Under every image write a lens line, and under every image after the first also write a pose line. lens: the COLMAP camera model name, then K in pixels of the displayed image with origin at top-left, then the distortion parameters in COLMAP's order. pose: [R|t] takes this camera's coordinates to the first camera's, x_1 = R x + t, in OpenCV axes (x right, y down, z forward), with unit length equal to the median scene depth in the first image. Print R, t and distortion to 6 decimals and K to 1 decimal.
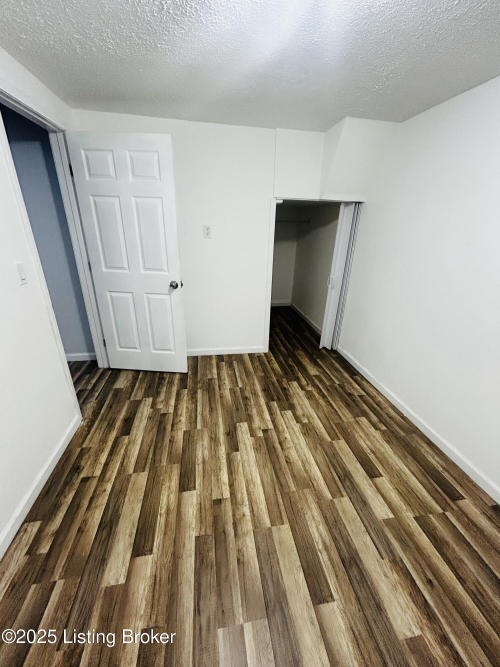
lens RADIAL K [[264.1, 0, 242.9], [0, 264.1, 332.9], [0, 0, 1]] dist [-0.000983, -0.000020]
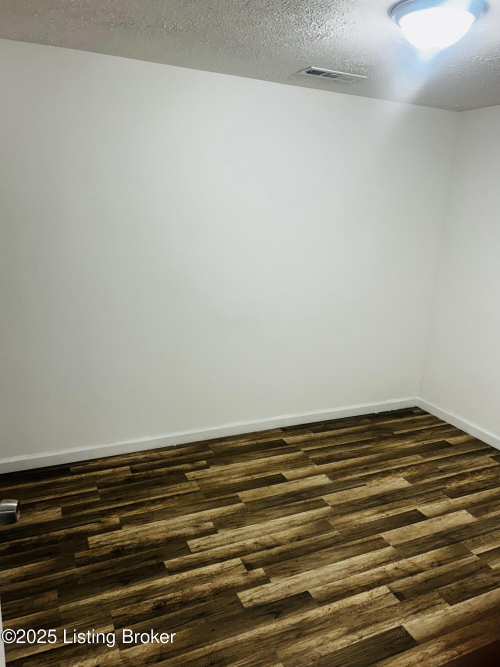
lens RADIAL K [[500.8, 0, 252.8], [0, 500.8, 334.0], [0, 0, 1]] dist [0.005823, -0.000876]
pose [[-0.257455, -0.287427, 0.922552, -0.861096], [0.330310, 0.871045, 0.363559, -0.521568], [-0.908081, 0.398329, -0.129315, 1.002799]]
